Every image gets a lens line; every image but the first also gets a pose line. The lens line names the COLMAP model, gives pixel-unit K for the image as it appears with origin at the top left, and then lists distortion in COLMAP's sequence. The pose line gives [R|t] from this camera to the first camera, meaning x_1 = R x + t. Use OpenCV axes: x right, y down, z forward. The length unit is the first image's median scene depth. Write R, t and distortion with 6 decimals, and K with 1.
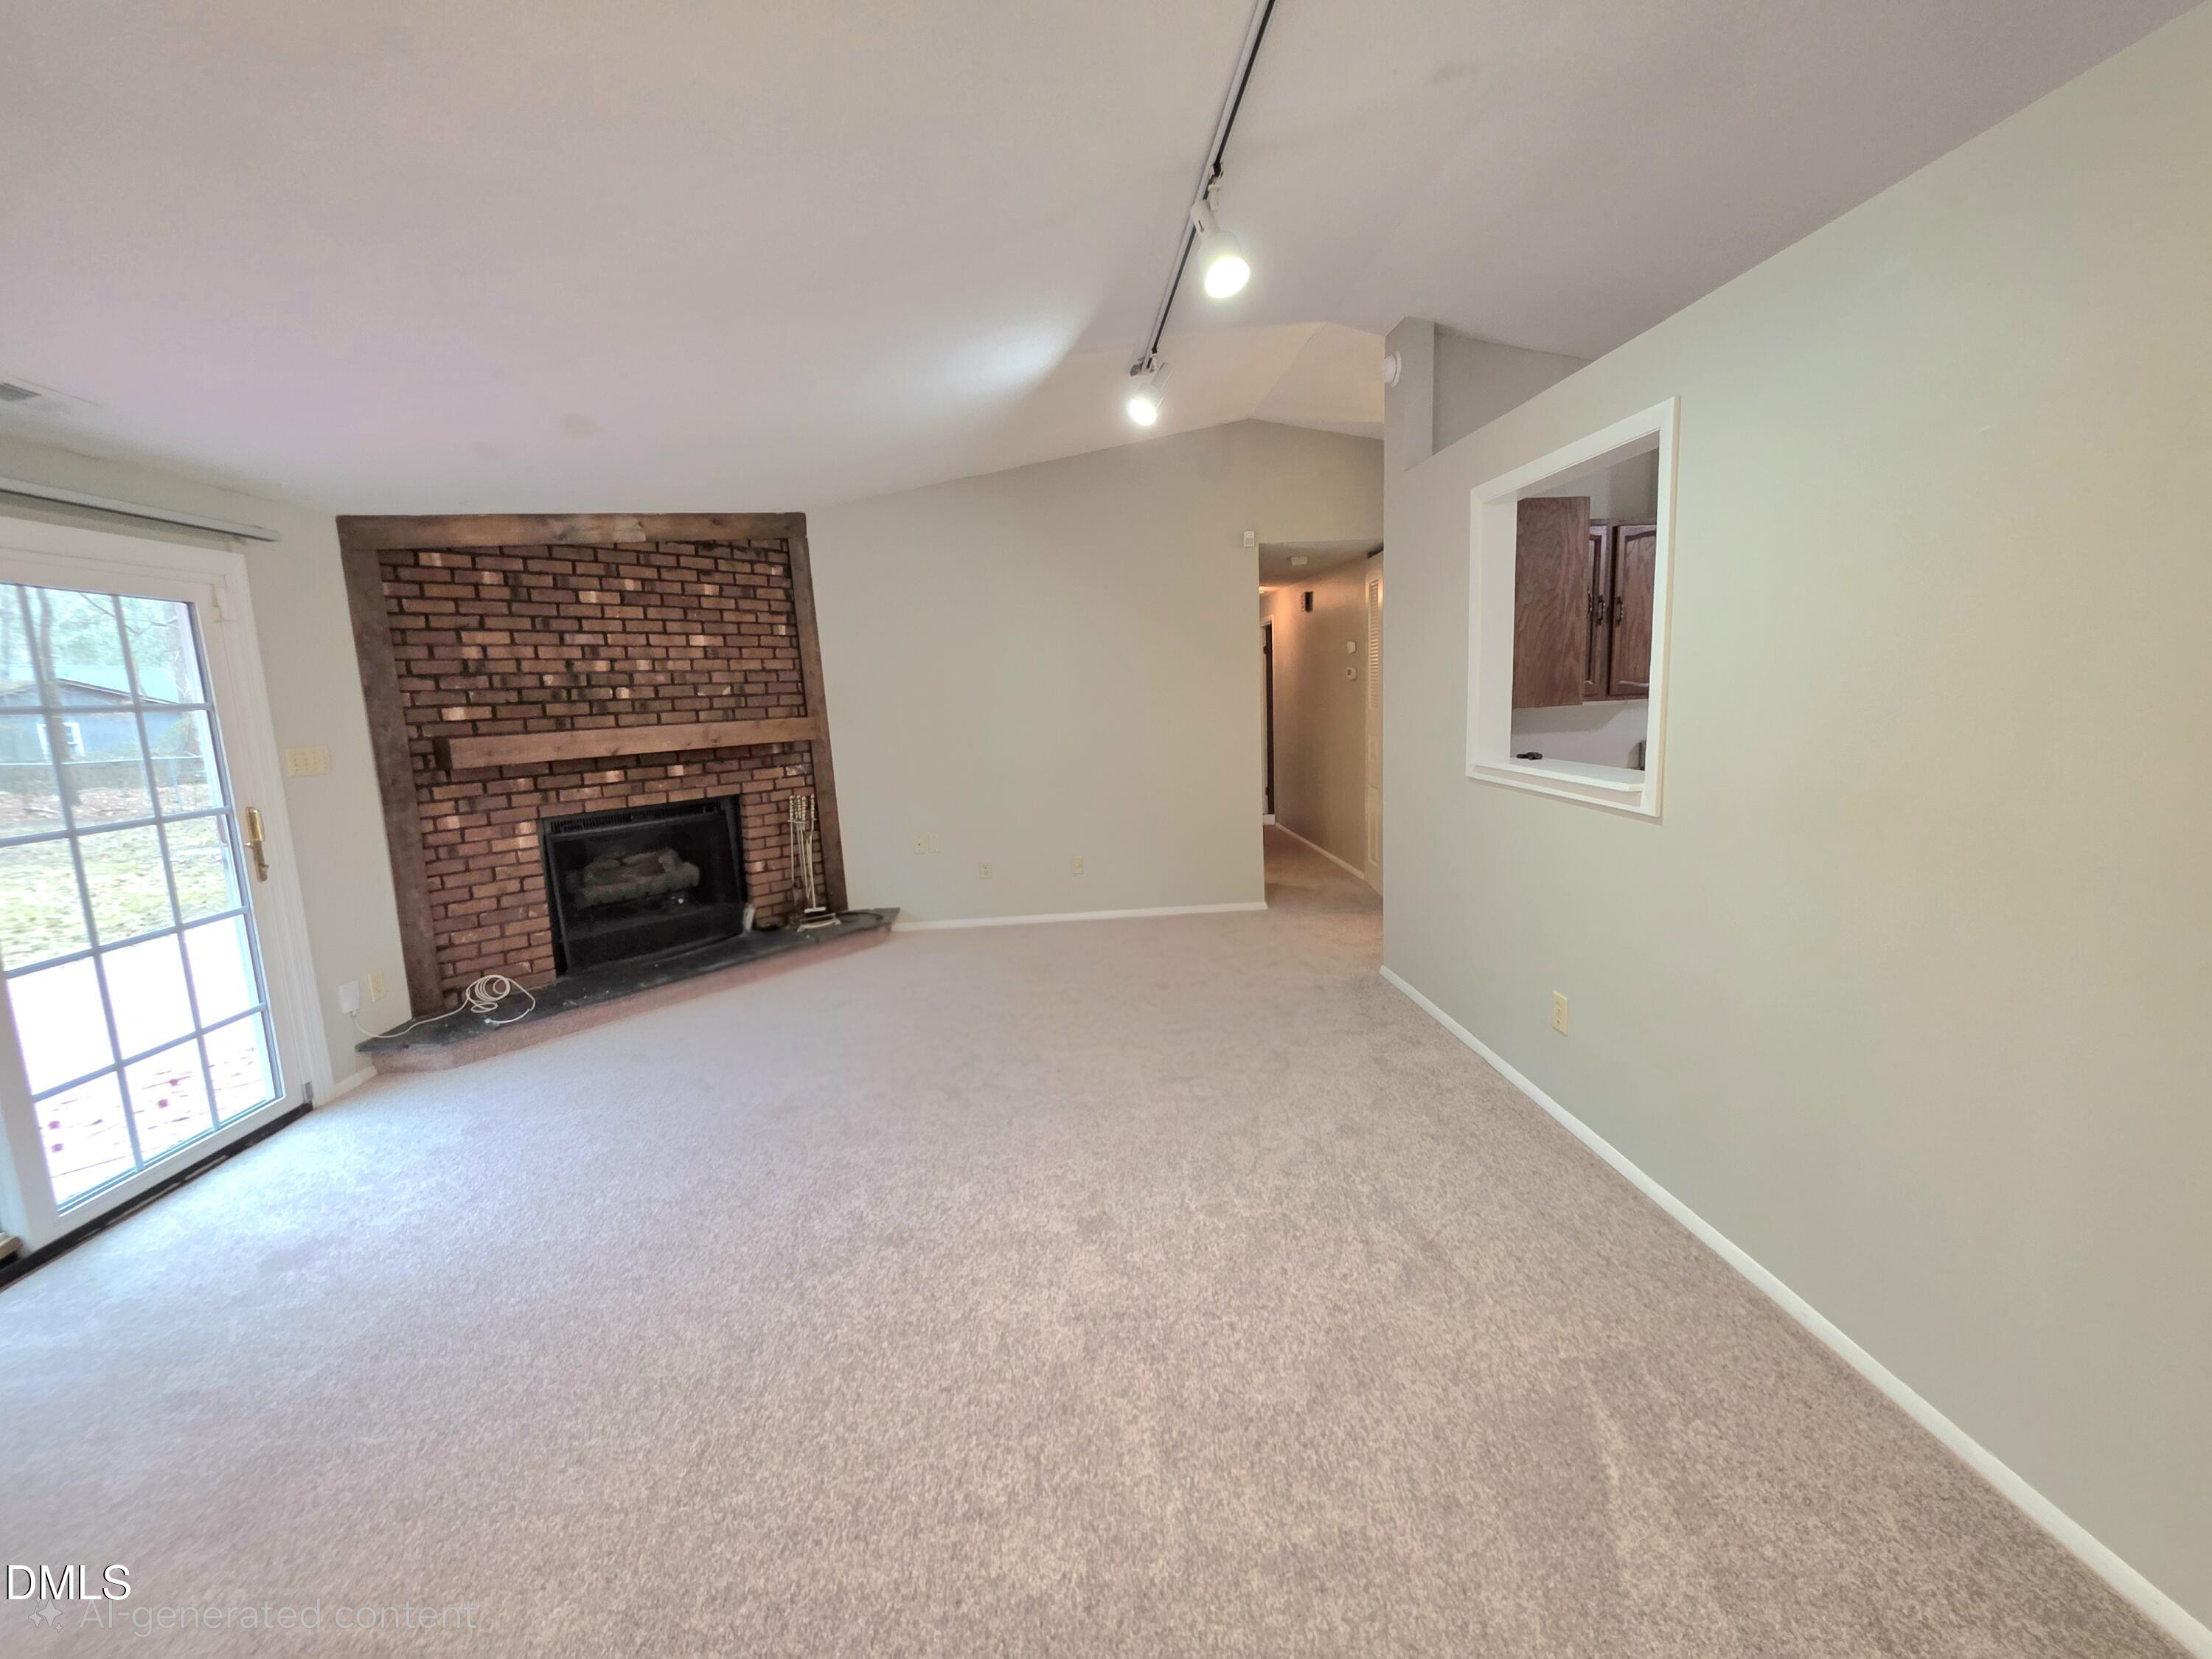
lens RADIAL K [[888.2, 0, 1109.6], [0, 888.2, 815.0], [0, 0, 1]] dist [0.001851, -0.000422]
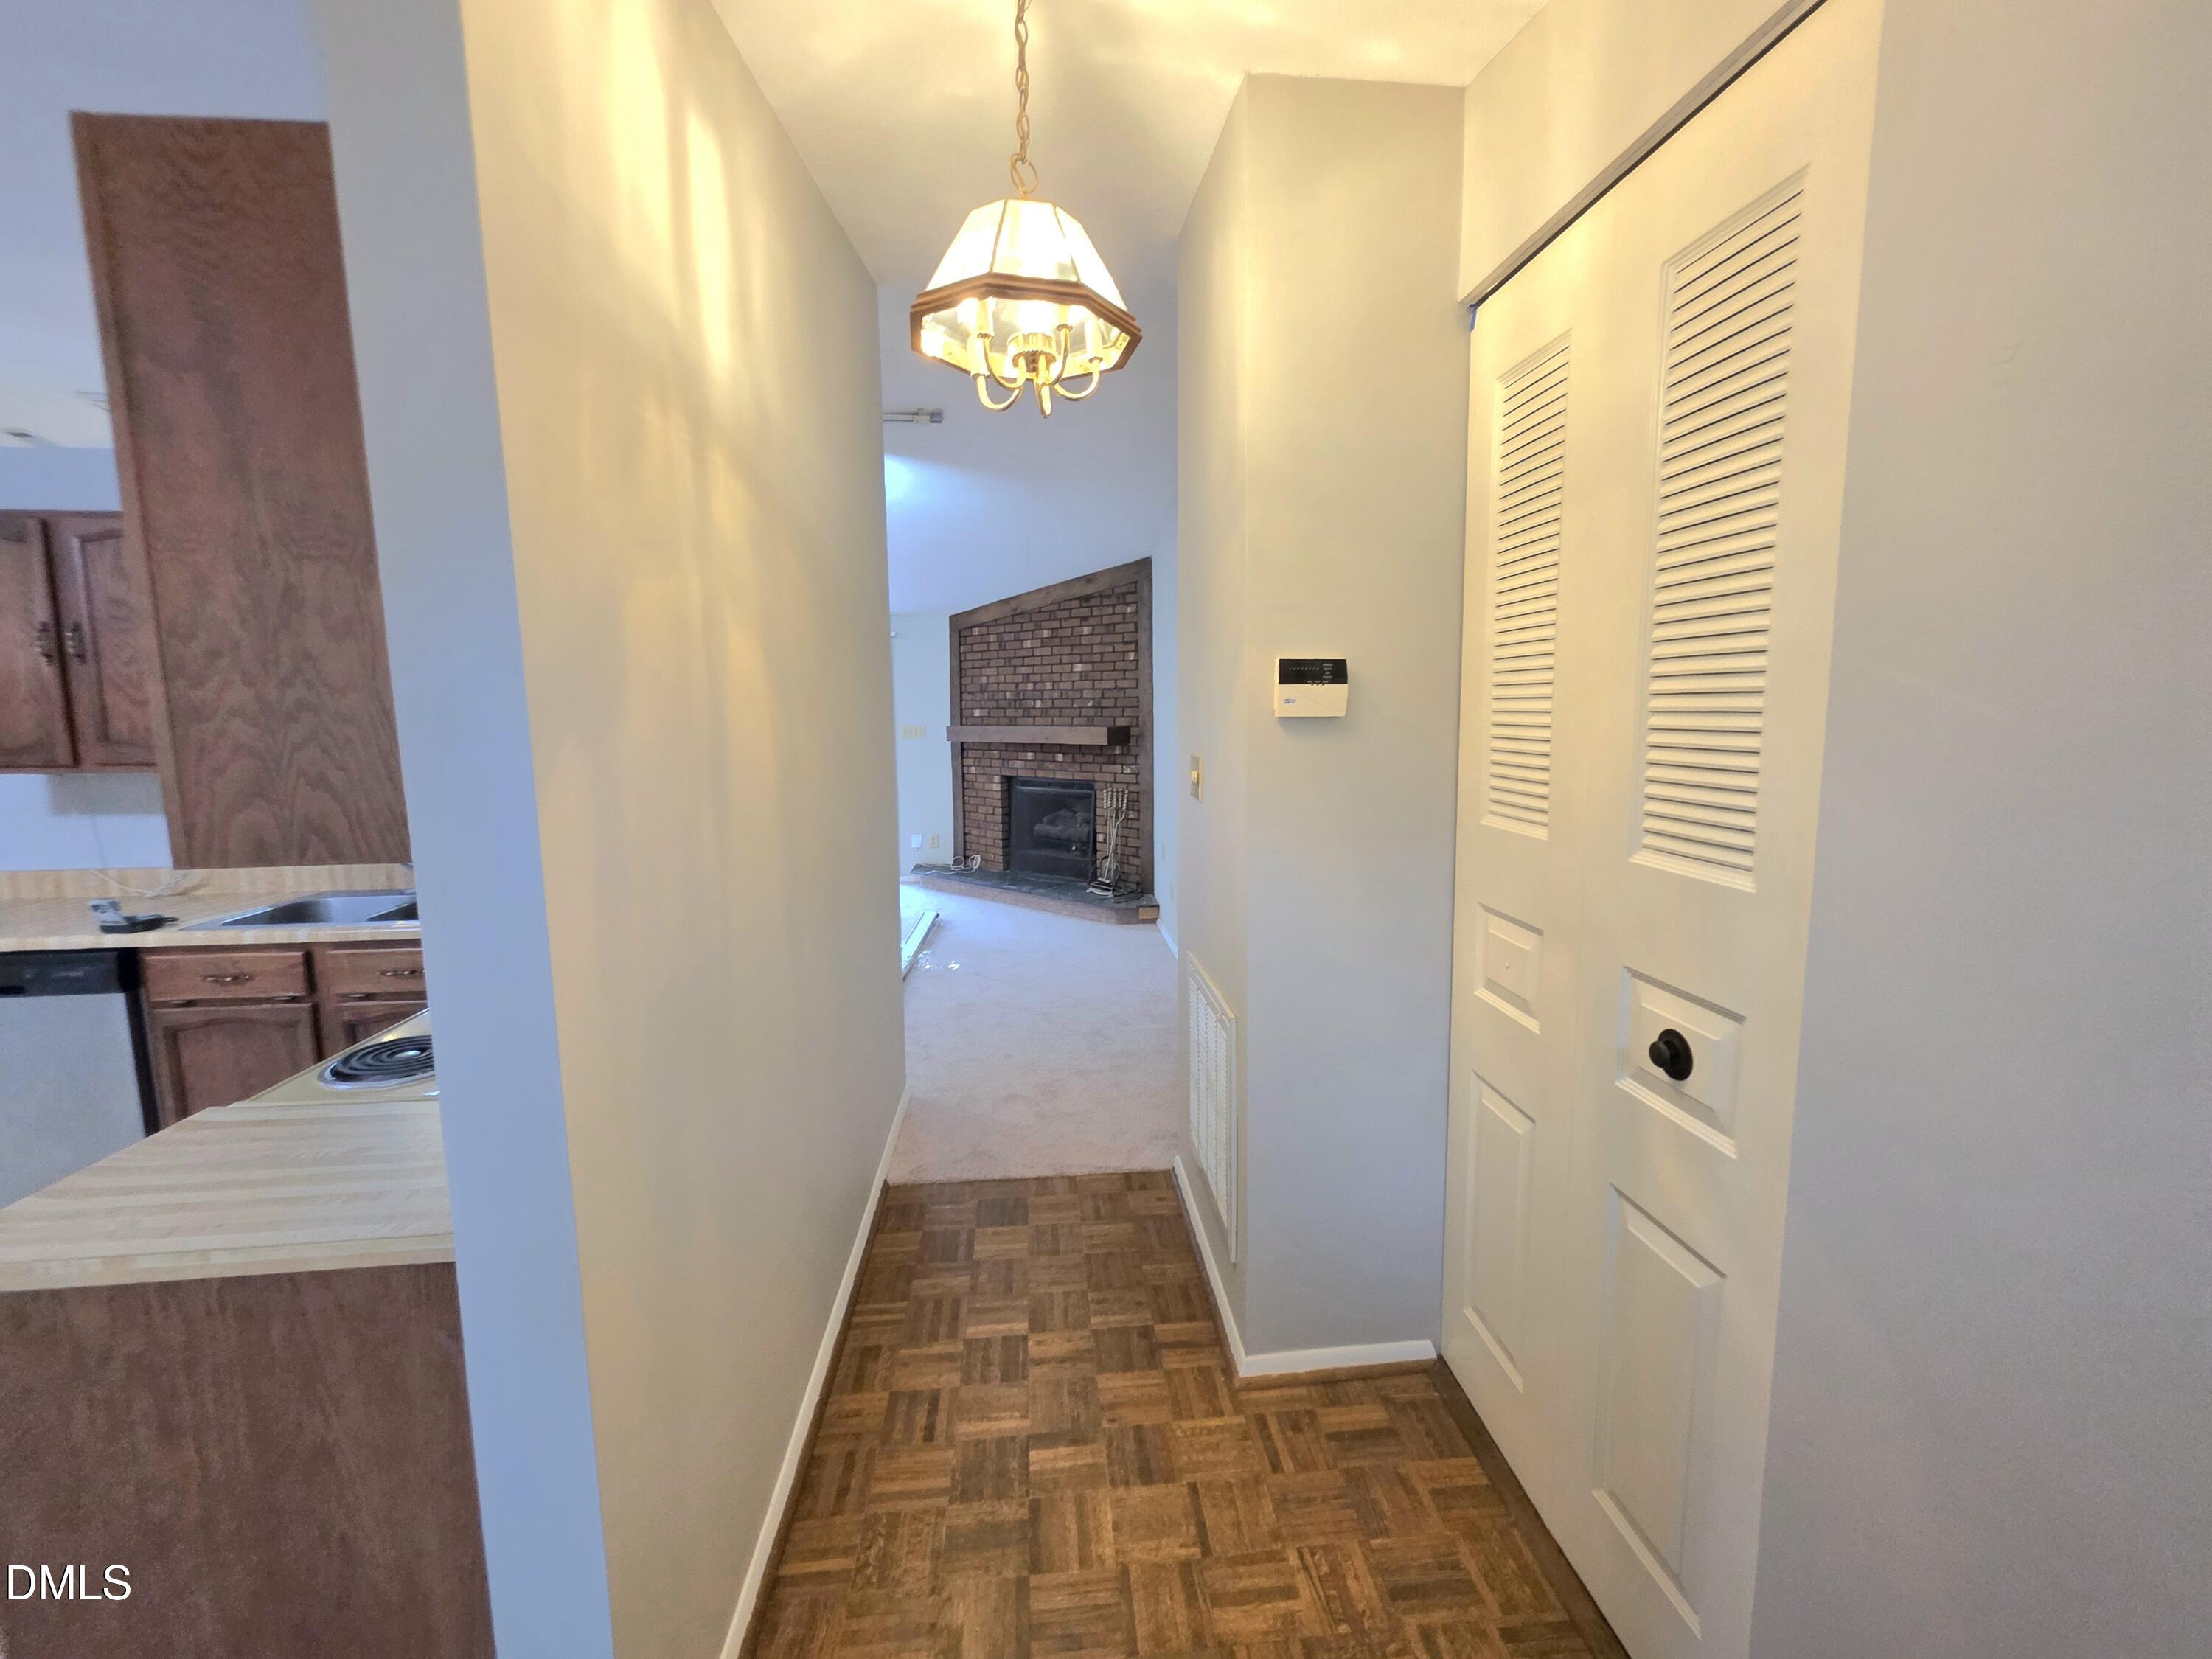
lens RADIAL K [[888.2, 0, 1109.6], [0, 888.2, 815.0], [0, 0, 1]] dist [0.001851, -0.000422]
pose [[0.030408, 0.158874, -0.986830, 1.030205], [-0.138460, 0.978438, 0.153256, -0.203927], [0.989901, 0.131976, 0.051750, 1.077840]]
